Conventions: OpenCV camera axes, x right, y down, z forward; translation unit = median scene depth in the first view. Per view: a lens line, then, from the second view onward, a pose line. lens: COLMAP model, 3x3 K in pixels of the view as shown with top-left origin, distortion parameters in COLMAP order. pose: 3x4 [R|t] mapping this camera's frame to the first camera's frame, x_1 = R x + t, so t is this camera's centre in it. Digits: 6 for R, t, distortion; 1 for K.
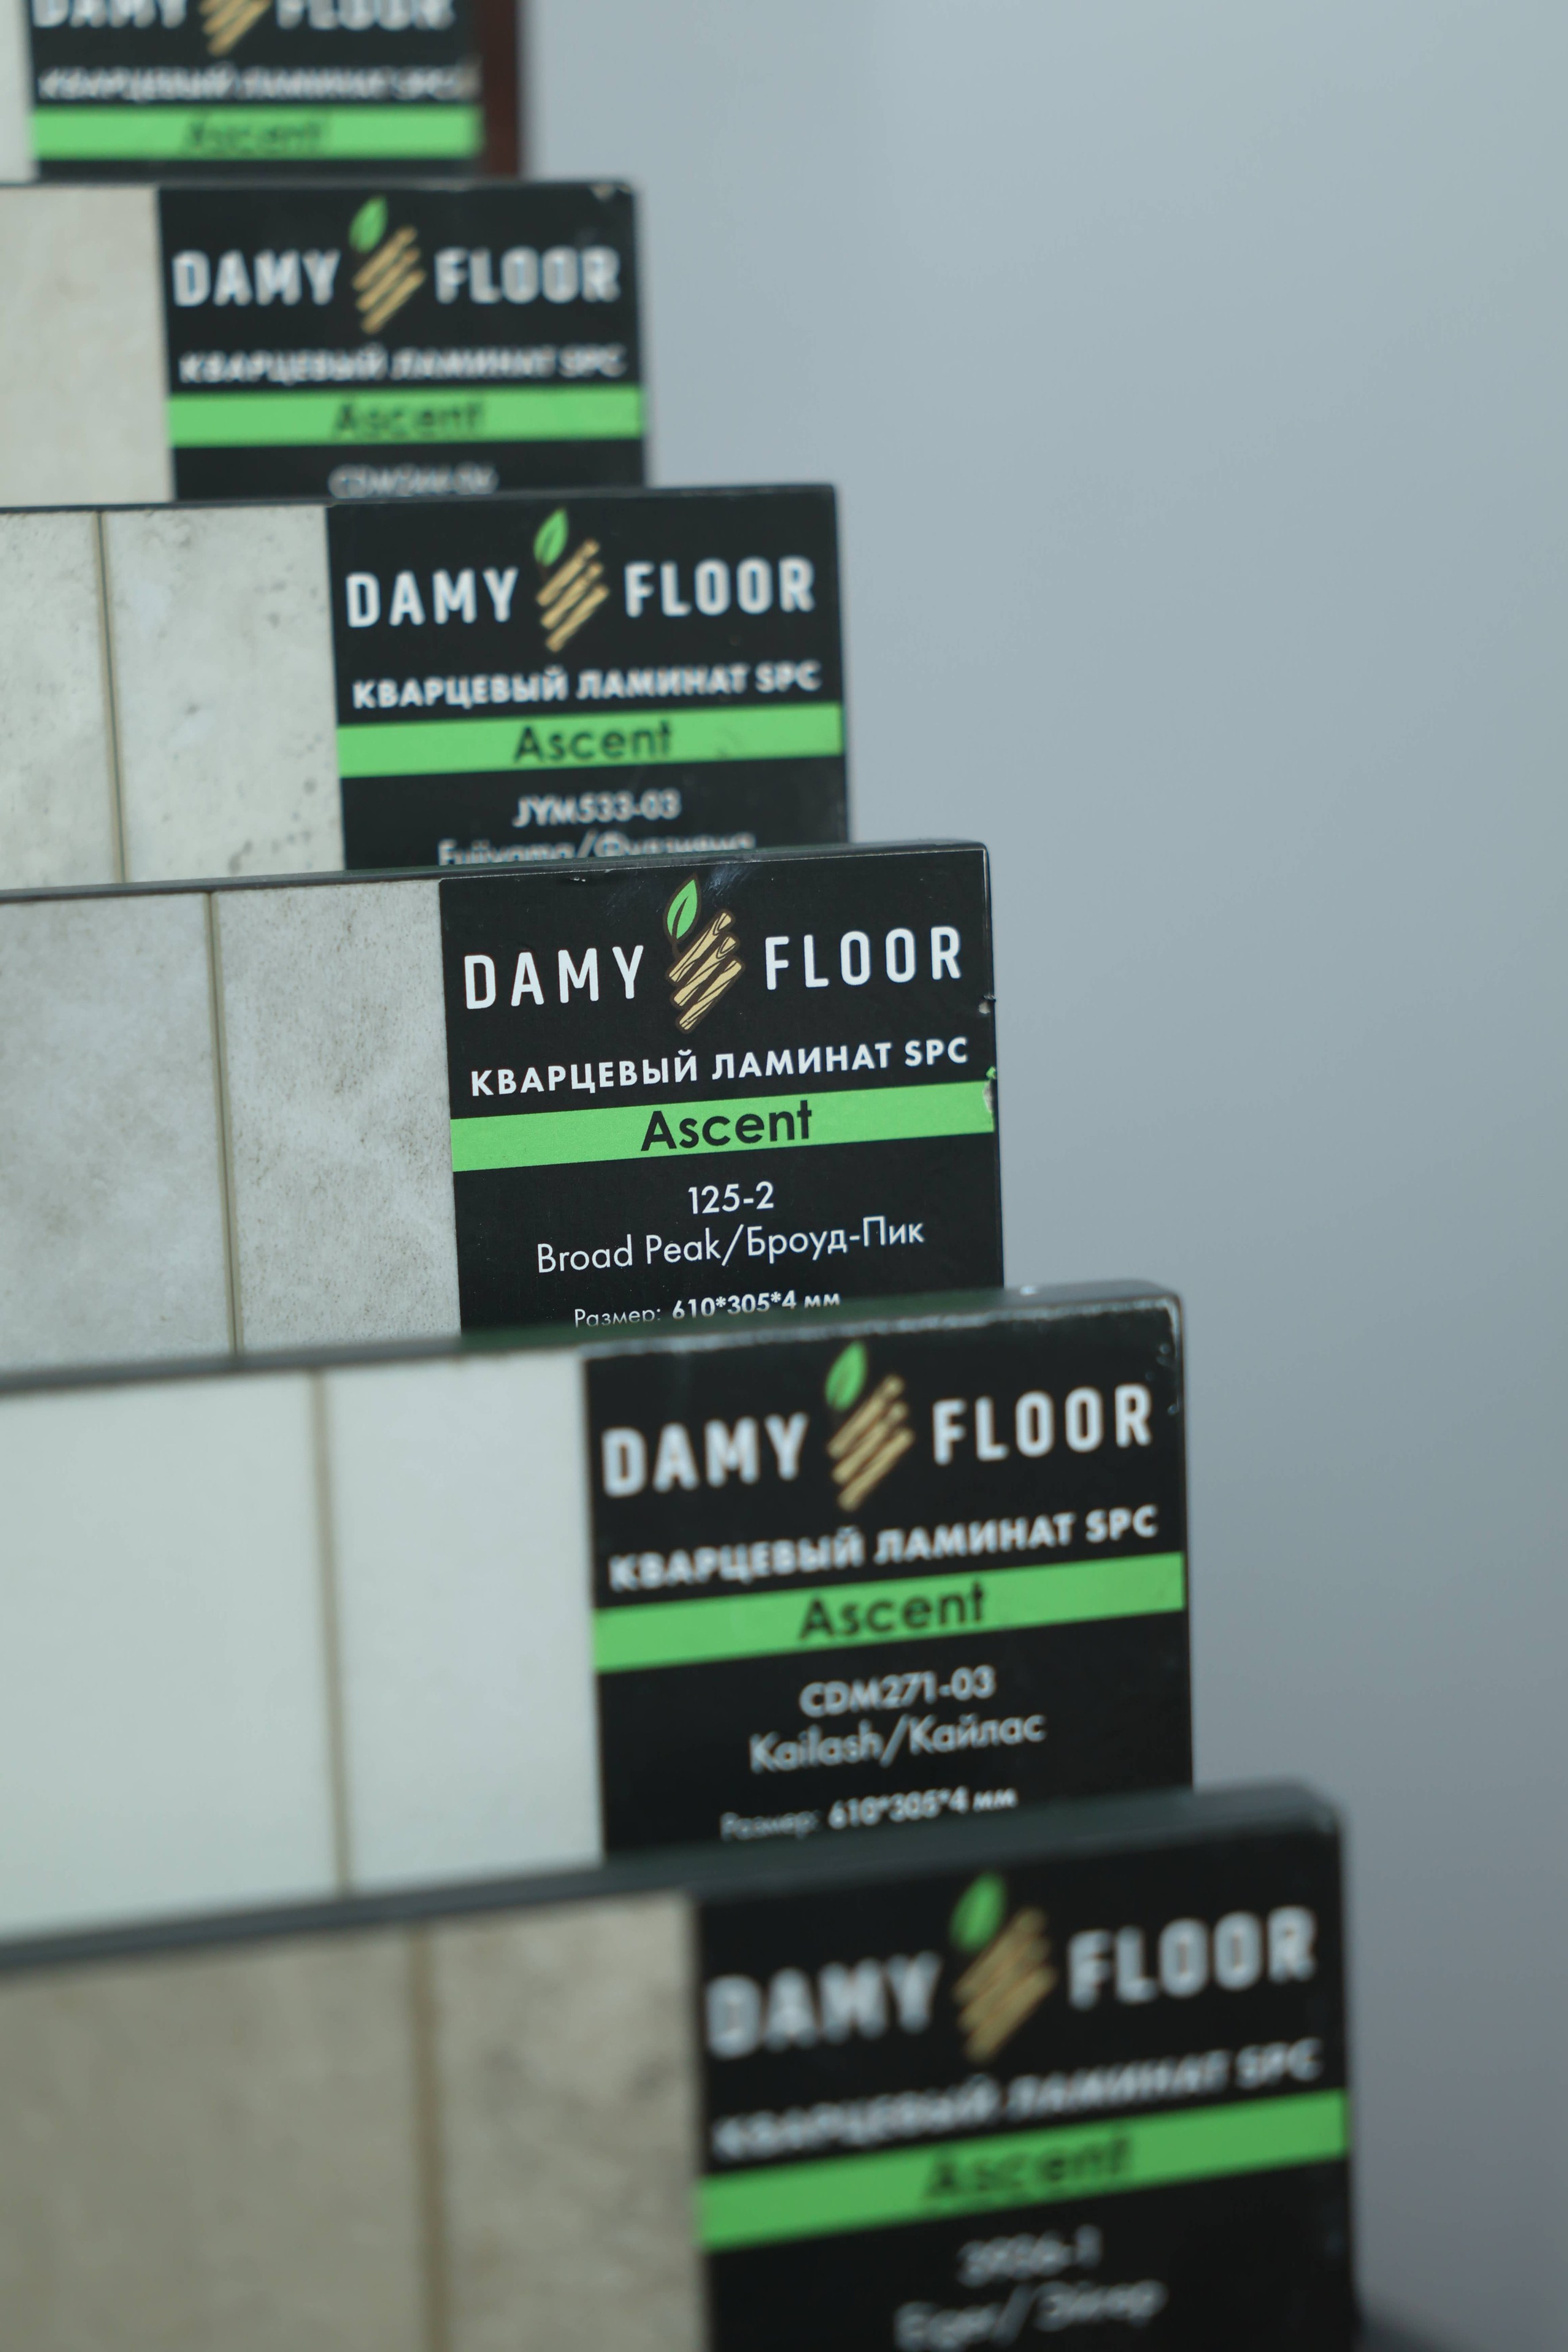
lens RADIAL K [[4237.3, 0, 782.6], [0, 4237.3, 1159.6], [0, 0, 1]] dist [0.041492, 0.000000]
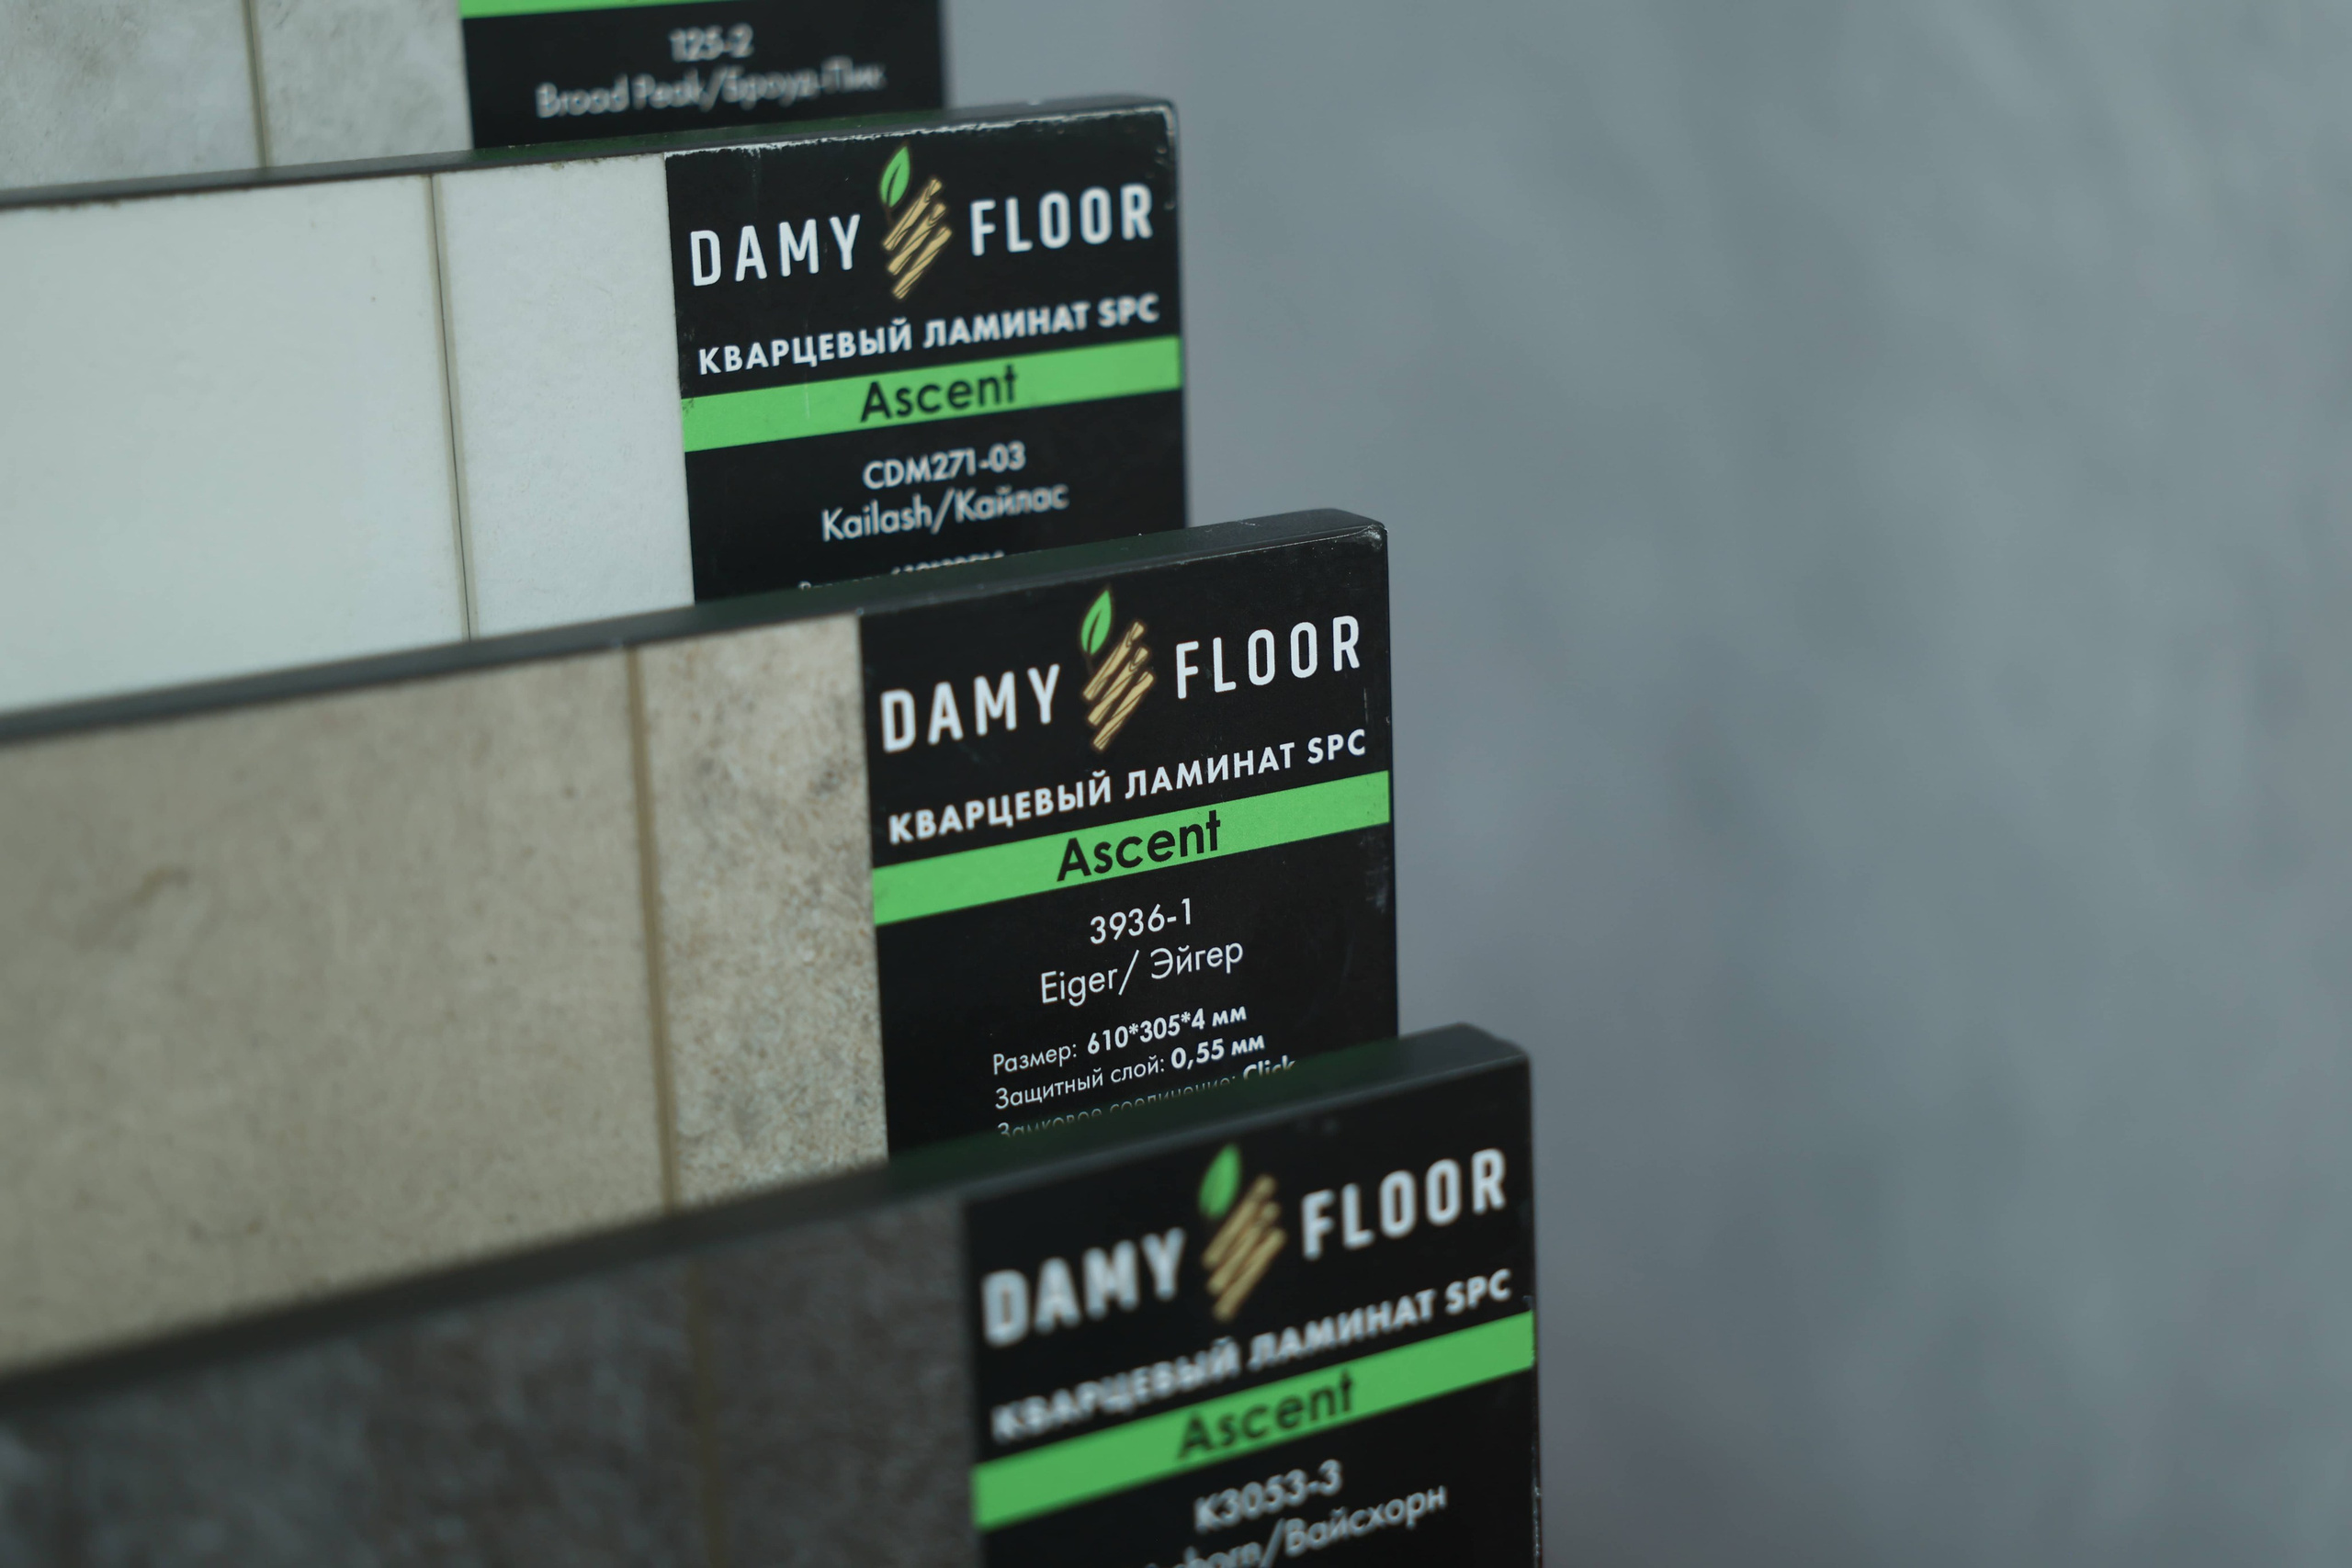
lens RADIAL K [[4058.0, 0, 1189.8], [0, 4058.0, 777.5], [0, 0, 1]] dist [0.042264, 0.000000]
pose [[0.966320, -0.062210, 0.249710, -0.167186], [0.030487, 0.991182, 0.128956, 0.065621], [-0.255531, -0.117000, 0.959695, -0.041907]]
